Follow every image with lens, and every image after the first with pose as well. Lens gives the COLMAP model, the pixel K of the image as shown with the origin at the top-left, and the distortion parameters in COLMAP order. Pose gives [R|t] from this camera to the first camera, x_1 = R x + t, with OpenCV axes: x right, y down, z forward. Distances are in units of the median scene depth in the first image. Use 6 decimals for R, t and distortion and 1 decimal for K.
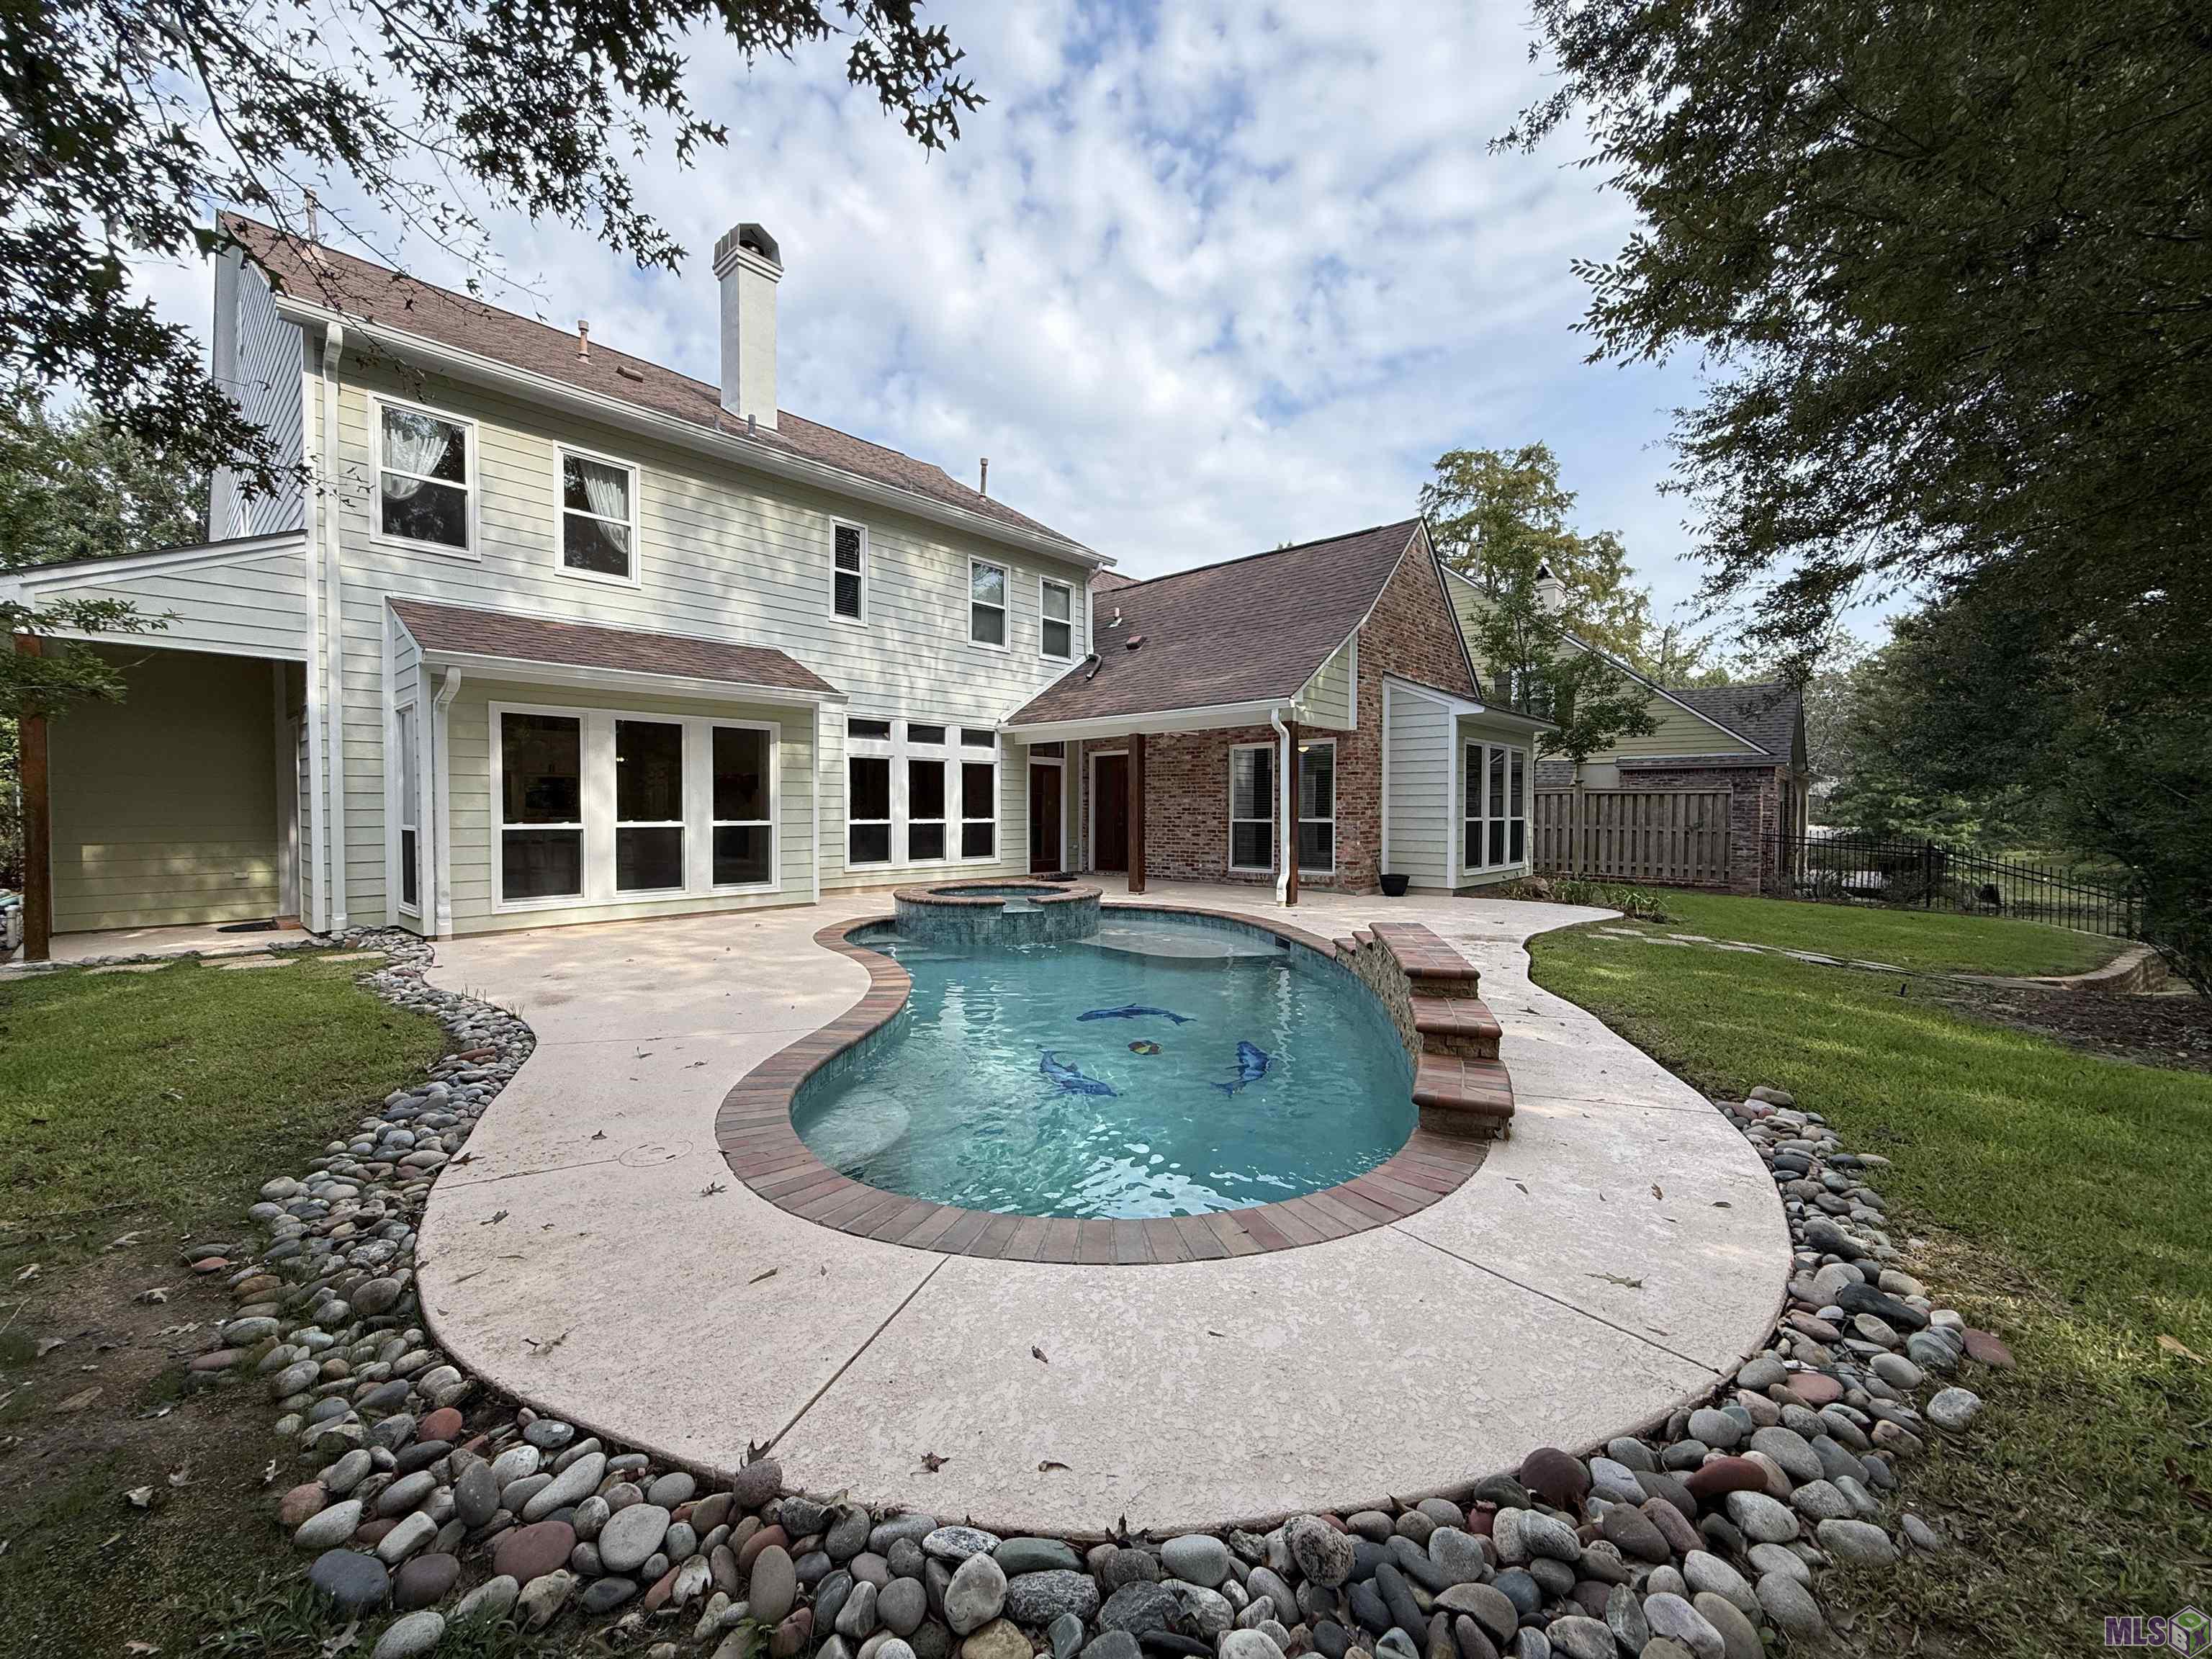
lens RADIAL K [[879.1, 0, 1101.7], [0, 879.1, 827.5], [0, 0, 1]] dist [0.000311, -0.000119]
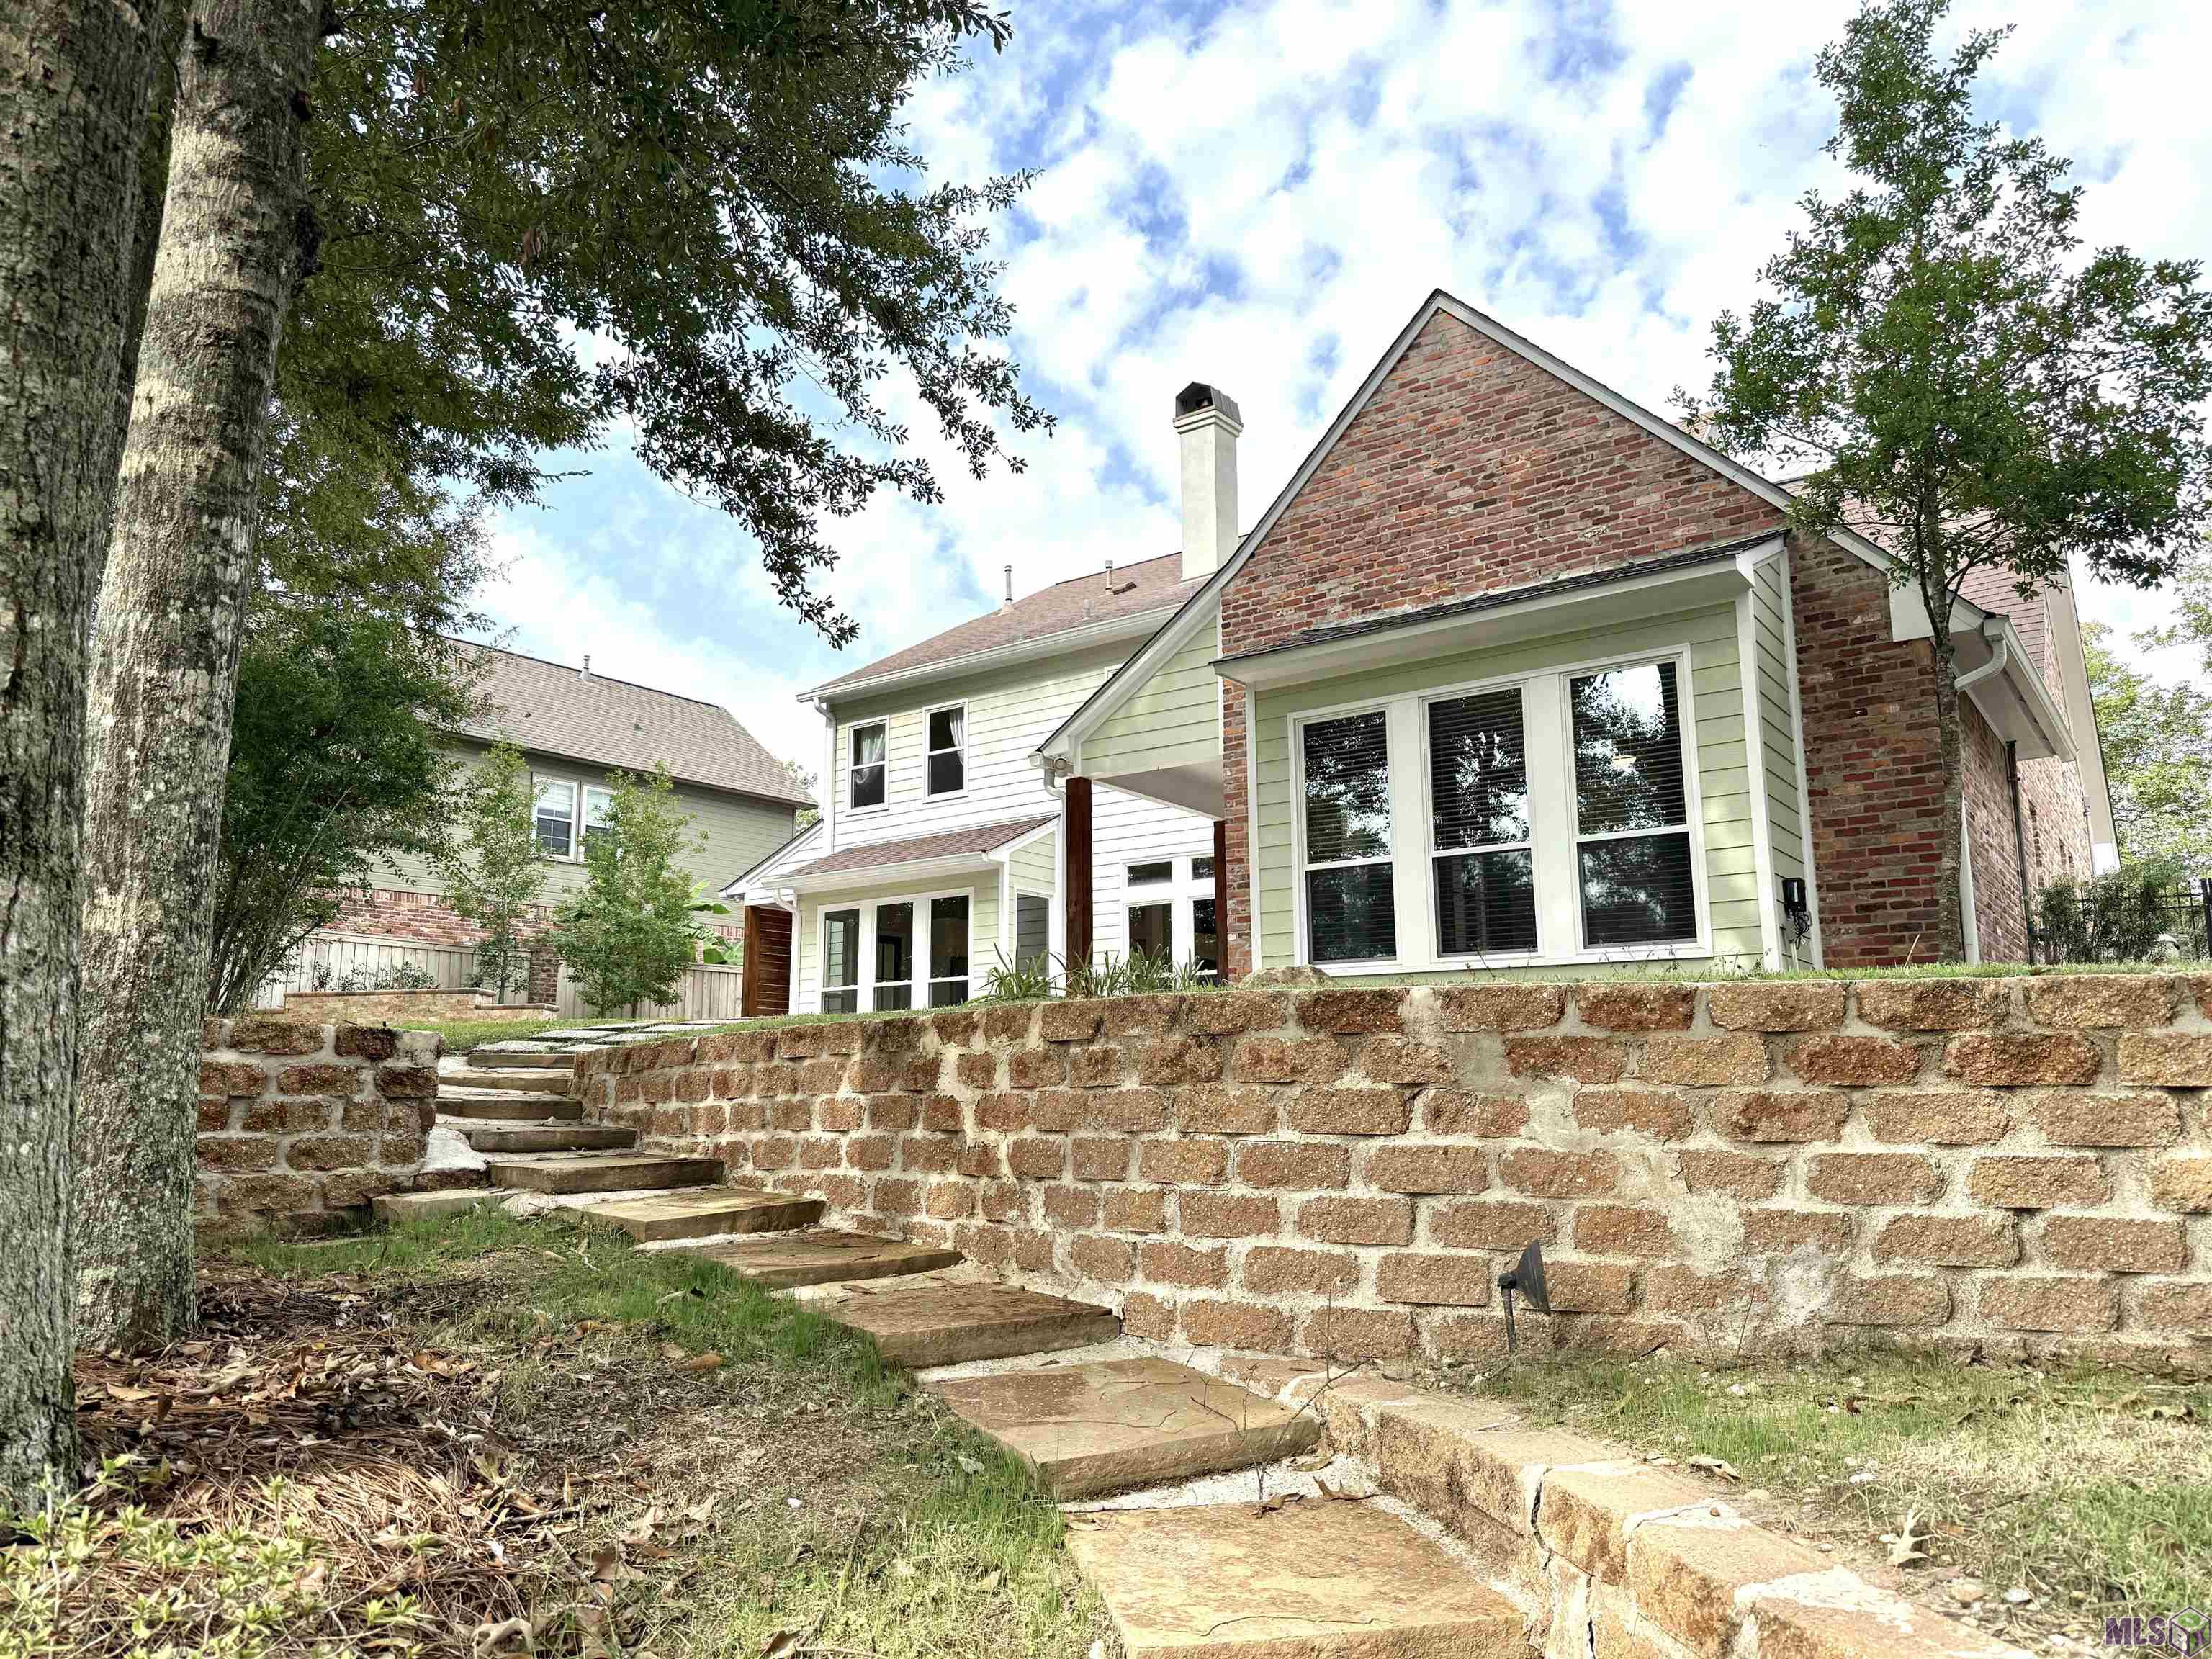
lens RADIAL K [[1533.9, 0, 1112.5], [0, 1533.9, 828.4], [0, 0, 1]] dist [0.133306, -0.001585]
pose [[0.108634, -0.183275, -0.977041, 1.281102], [-0.015164, 0.982438, -0.185973, 0.136512], [0.993966, 0.035019, 0.103947, 0.795292]]
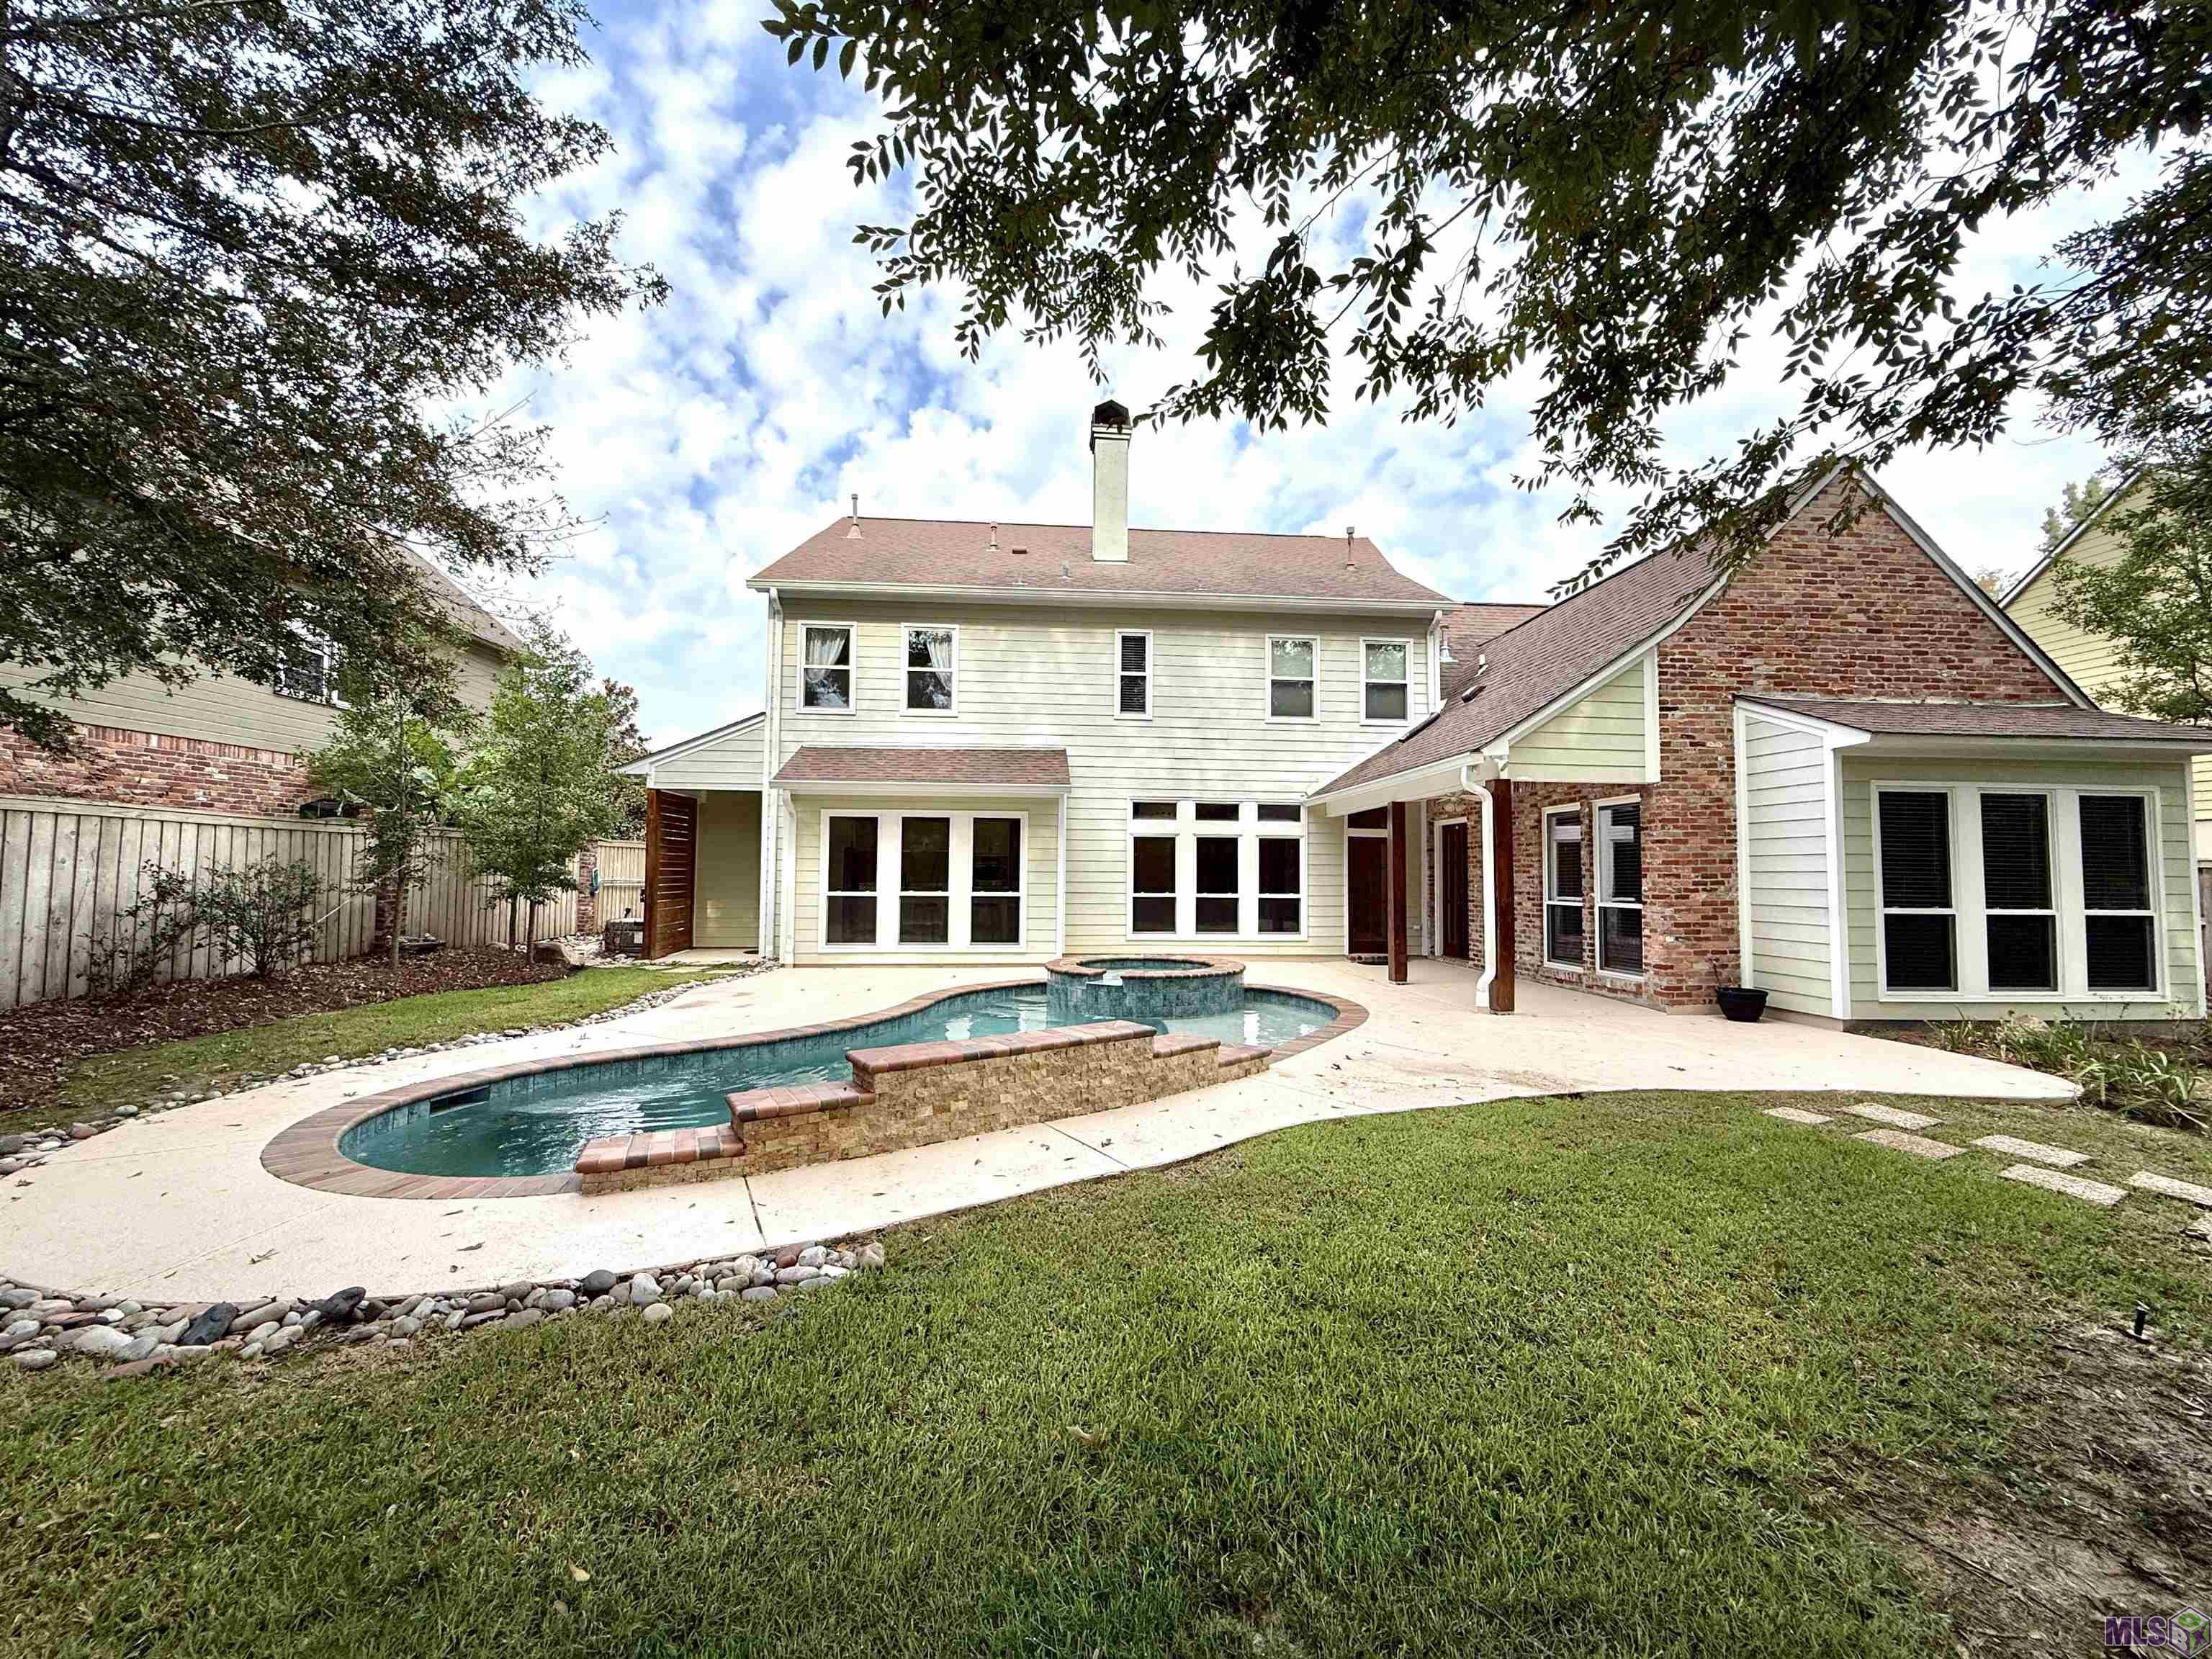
lens RADIAL K [[880.5, 0, 1101.2], [0, 880.5, 829.5], [0, 0, 1]] dist [0.000439, 0.000078]
pose [[0.727808, -0.030782, -0.685090, 0.440515], [-0.022264, 0.997405, -0.068466, -0.011388], [0.685419, 0.065083, 0.725234, 0.156479]]
